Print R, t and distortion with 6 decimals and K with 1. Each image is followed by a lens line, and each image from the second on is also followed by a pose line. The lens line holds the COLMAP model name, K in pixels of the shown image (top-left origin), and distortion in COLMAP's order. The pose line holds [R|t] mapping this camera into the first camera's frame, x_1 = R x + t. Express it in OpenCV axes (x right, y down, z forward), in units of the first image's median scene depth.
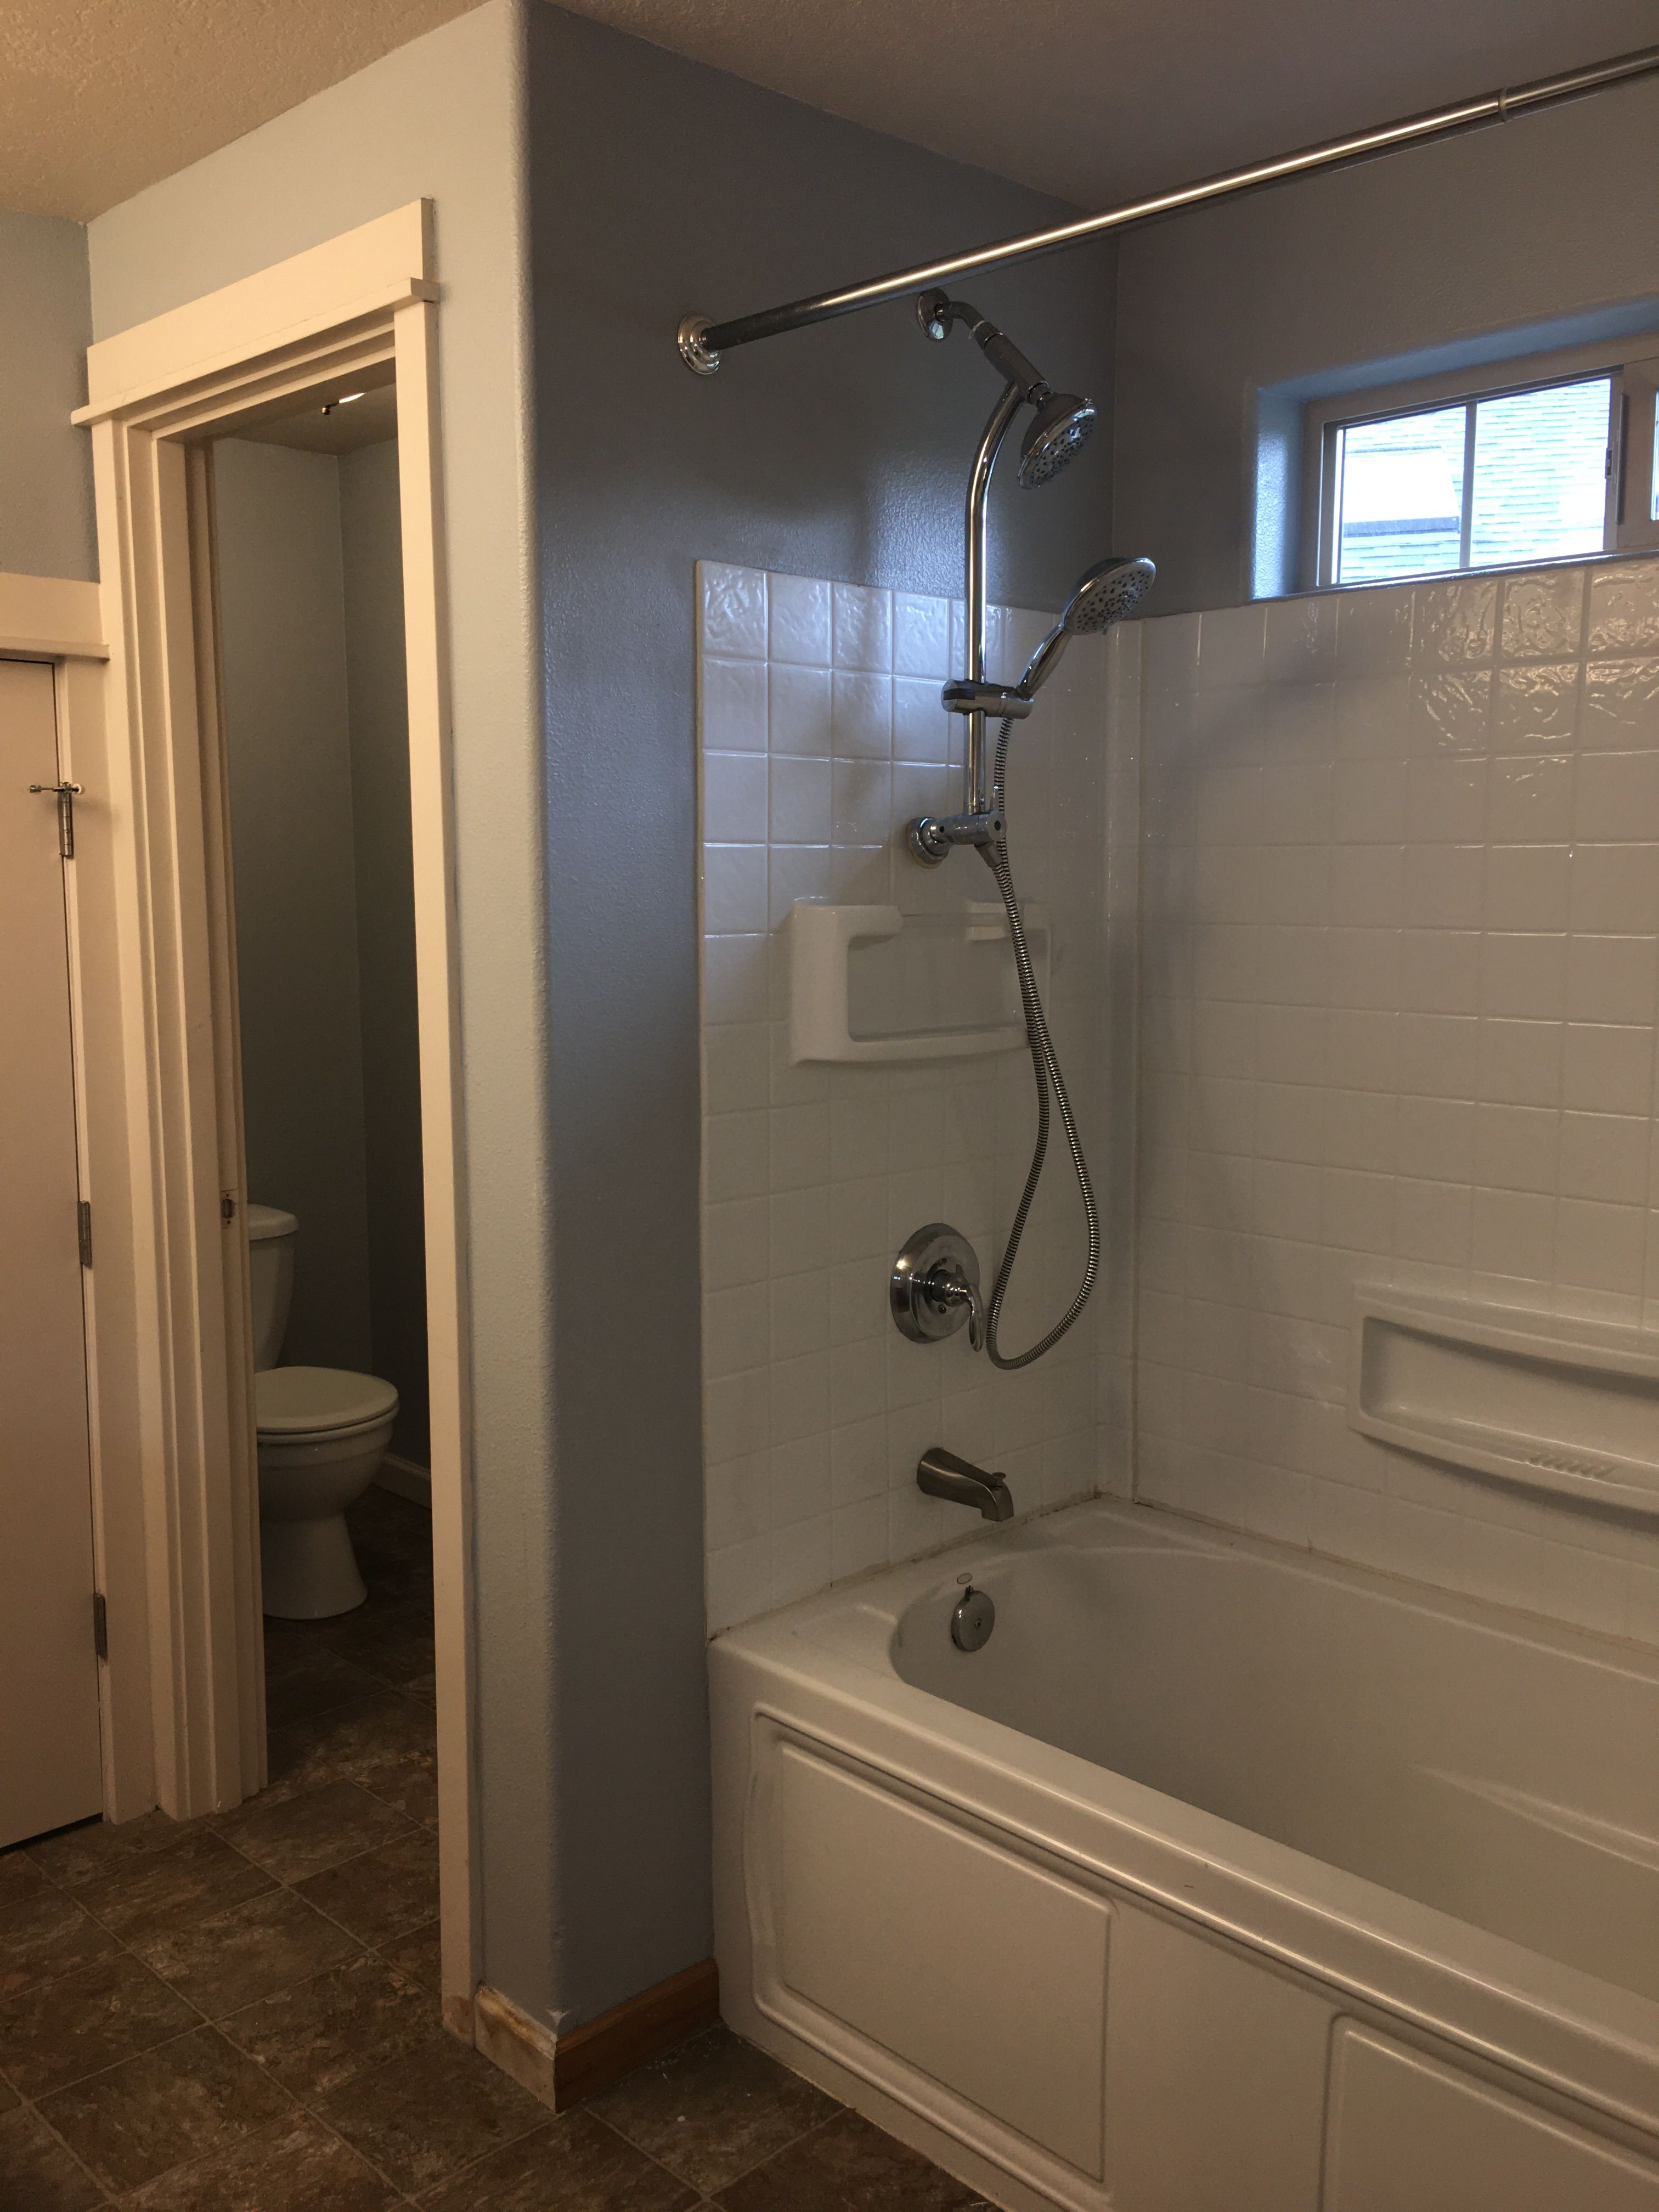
lens RADIAL K [[1912.6, 0, 823.6], [0, 1912.6, 1100.9], [0, 0, 1]] dist [0.034487, -0.031633]
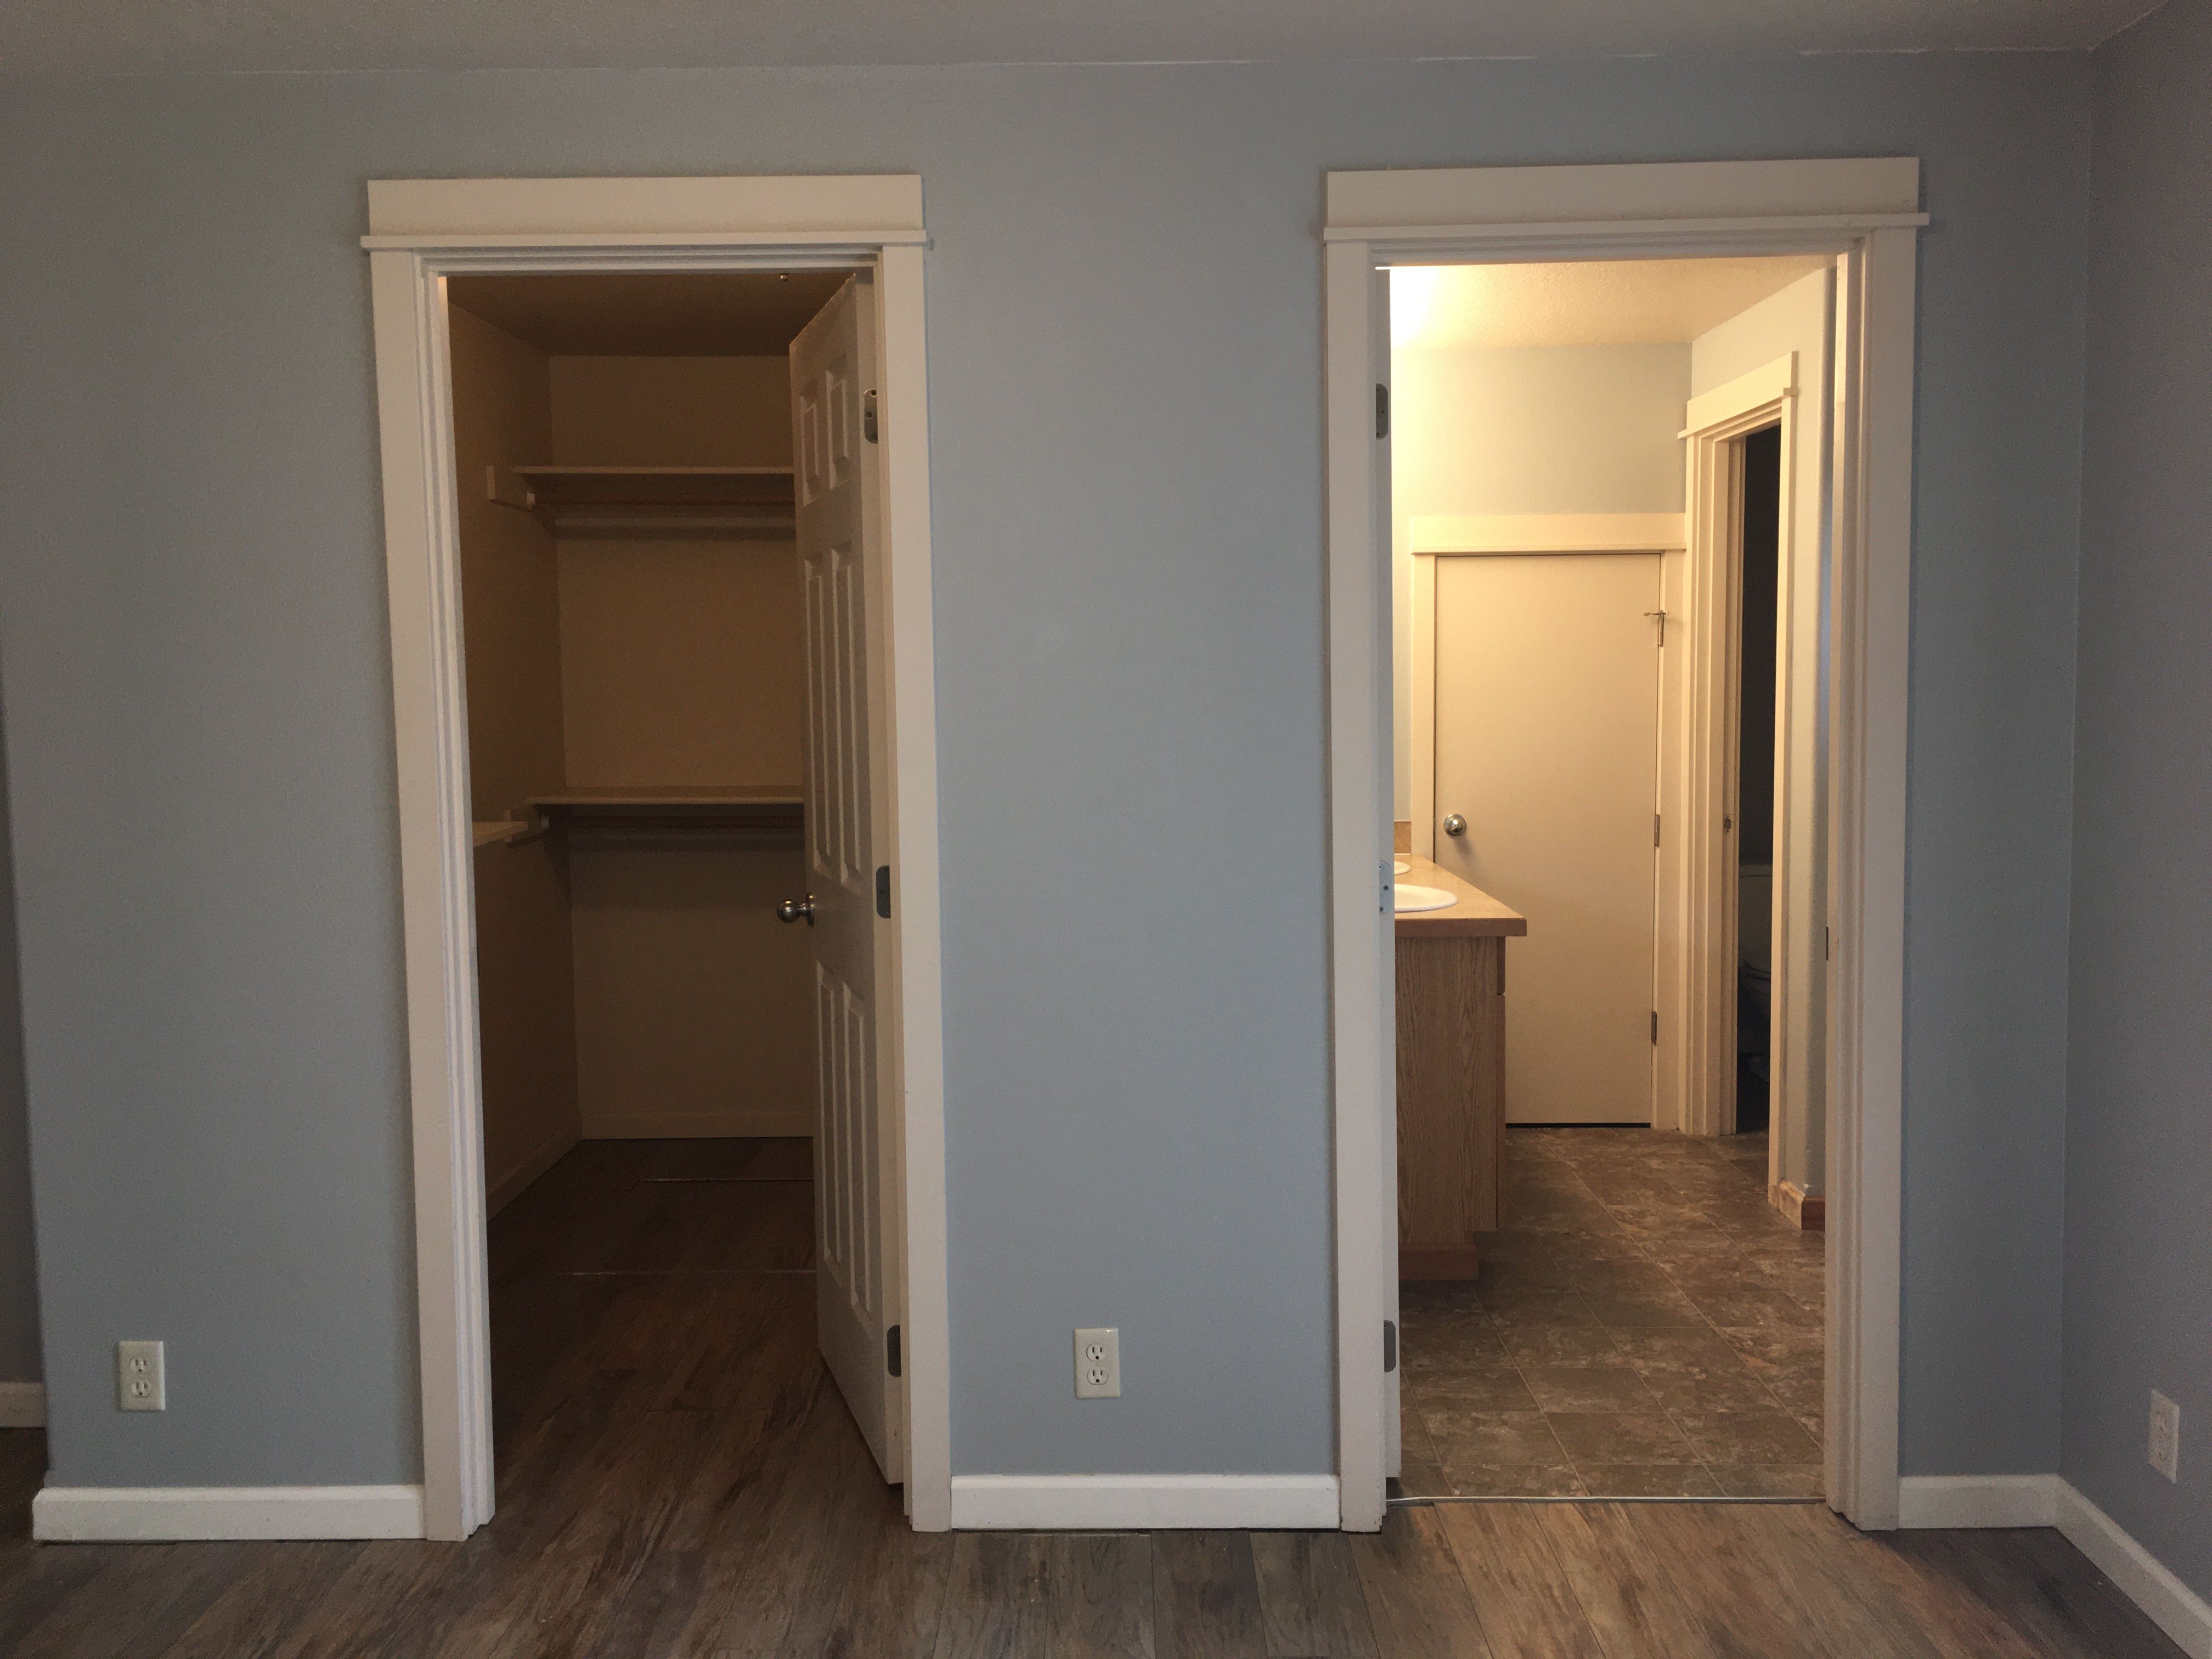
lens RADIAL K [[1912.6, 0, 1103.5], [0, 1912.6, 825.0], [0, 0, 1]] dist [0.034487, -0.031633]
pose [[0.711725, 0.049594, -0.700706, 0.683079], [-0.076375, 0.997055, -0.007007, 0.135234], [0.698294, 0.058503, 0.713416, -0.946584]]
